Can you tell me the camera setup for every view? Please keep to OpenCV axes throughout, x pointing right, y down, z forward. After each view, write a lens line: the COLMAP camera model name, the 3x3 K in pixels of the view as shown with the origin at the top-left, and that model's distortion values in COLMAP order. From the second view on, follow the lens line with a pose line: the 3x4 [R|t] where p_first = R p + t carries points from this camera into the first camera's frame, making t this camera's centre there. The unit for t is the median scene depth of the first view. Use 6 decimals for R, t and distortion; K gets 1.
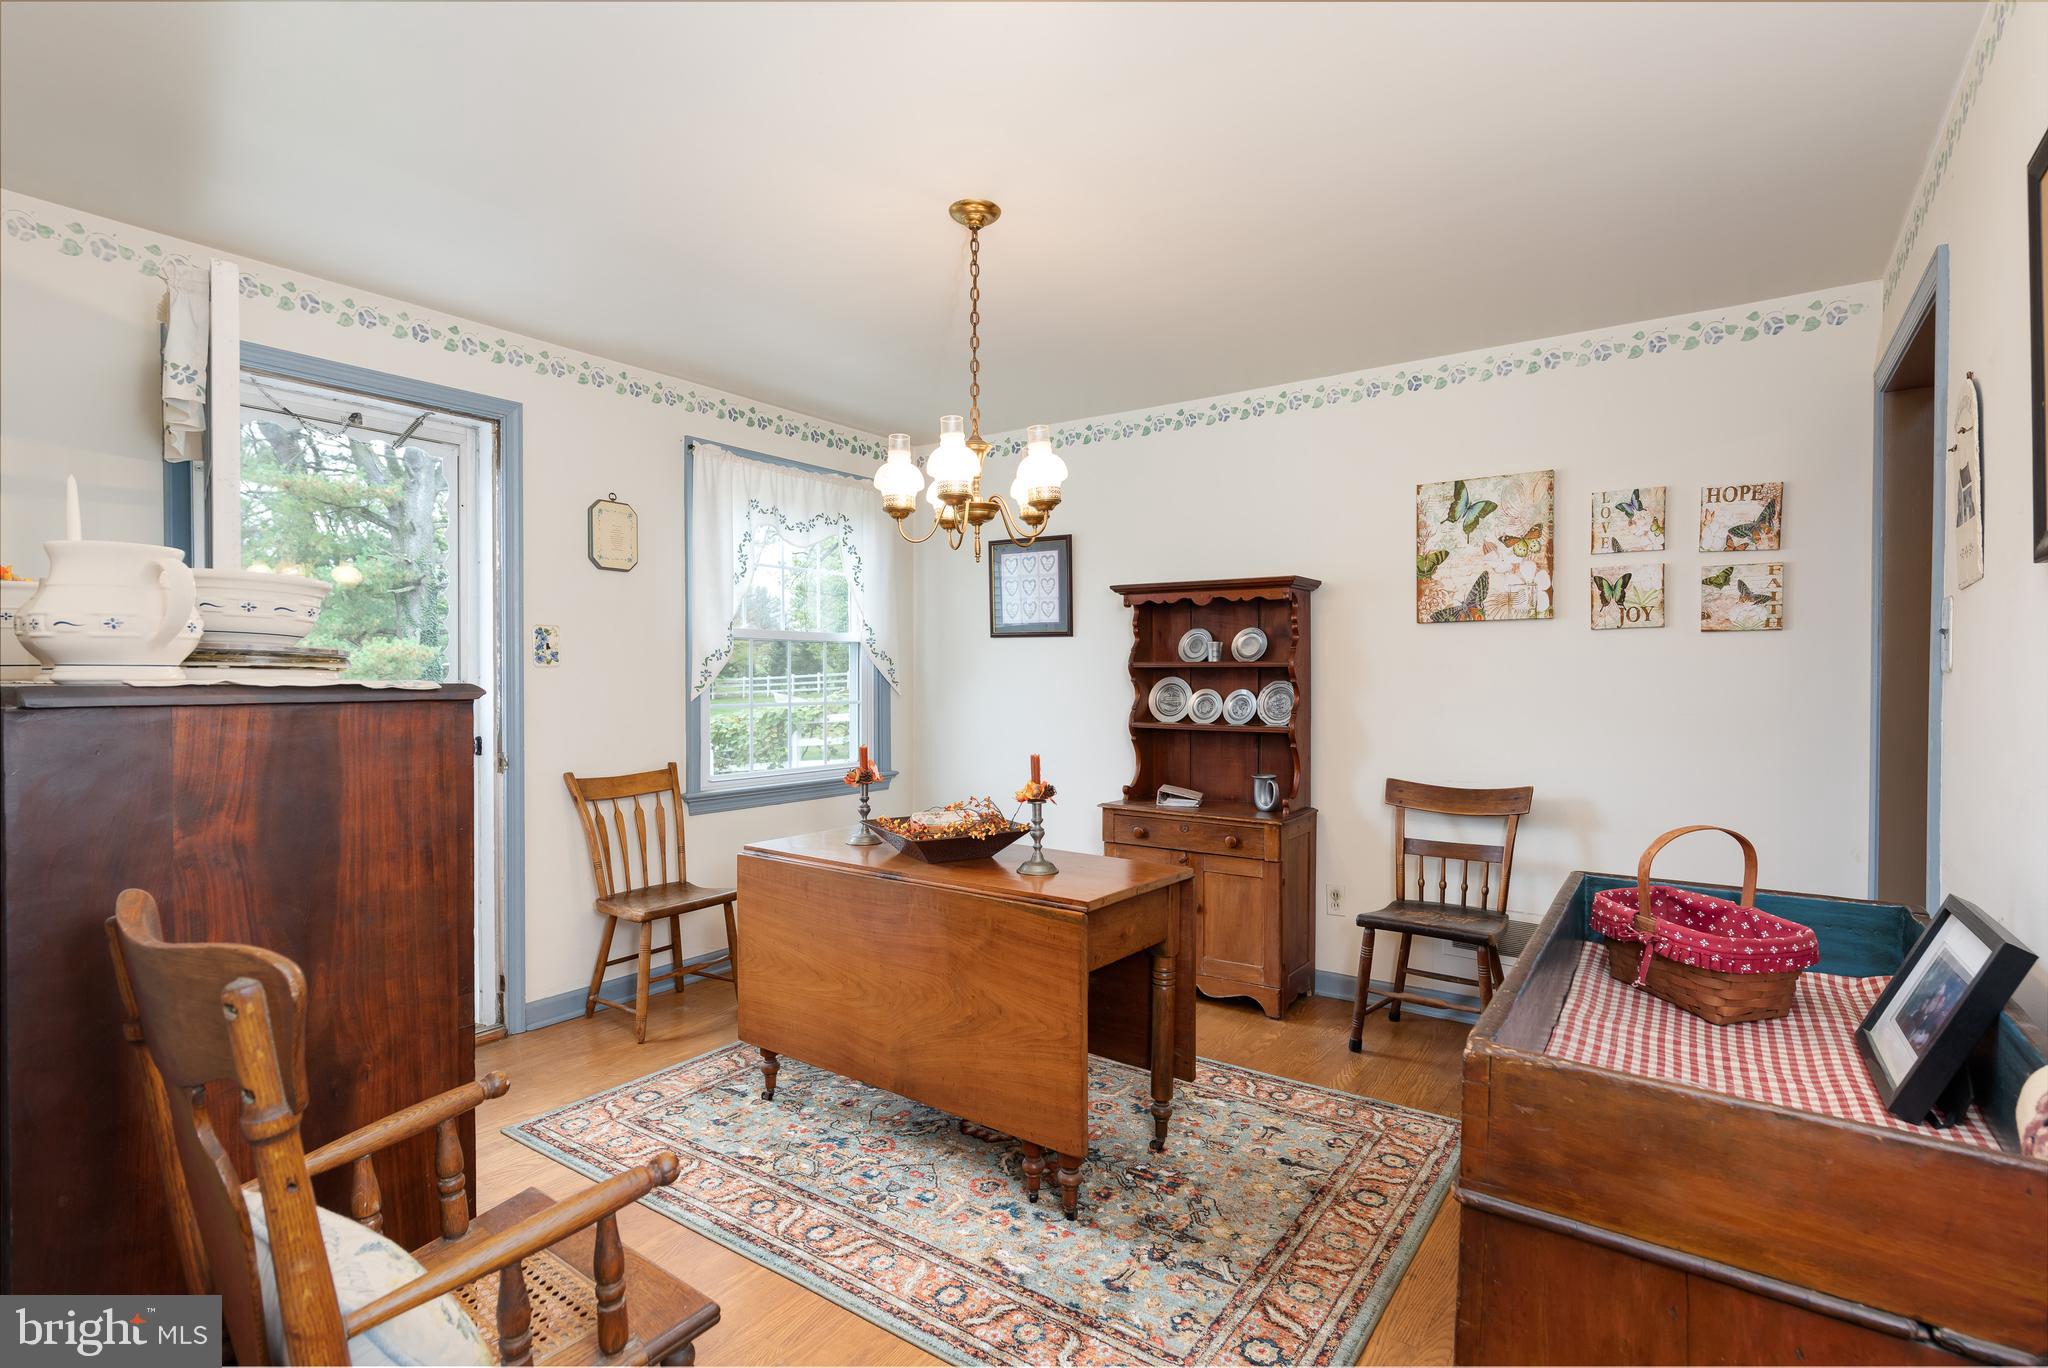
lens RADIAL K [[1024.0, 0, 1022.3], [0, 1024.0, 686.9], [0, 0, 1]] dist [0.003079, -0.000156]
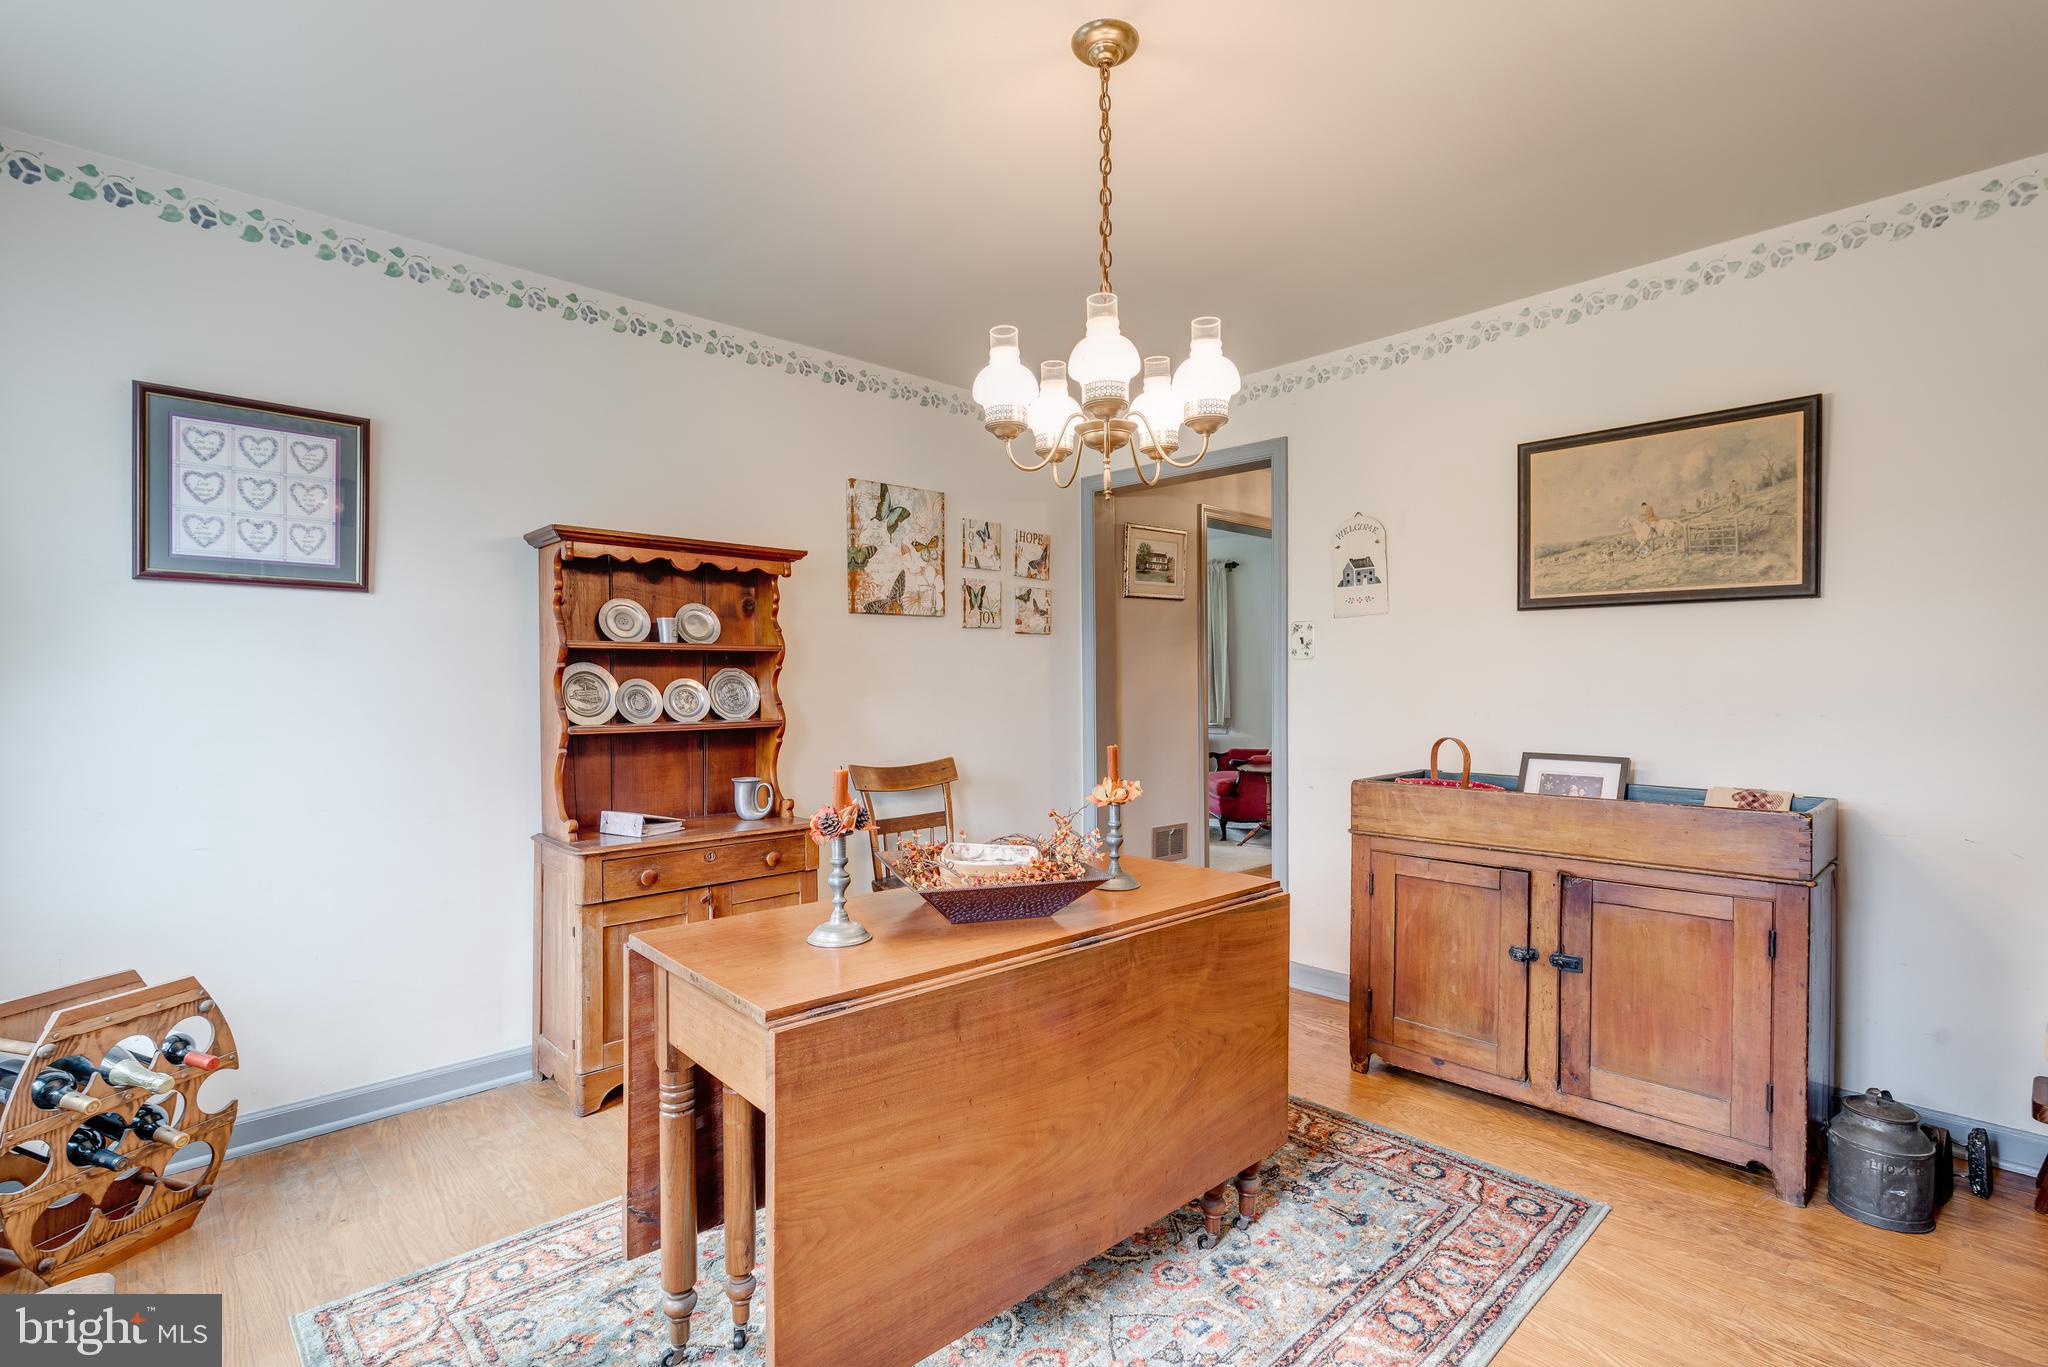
lens RADIAL K [[943.0, 0, 1077.6], [0, 943.0, 688.6], [0, 0, 1]] dist [-0.004296, -0.000374]
pose [[0.164555, -0.012199, 0.986293, -0.530472], [0.014998, 0.999839, 0.009864, 0.008628], [-0.986254, 0.013169, 0.164711, 0.644227]]
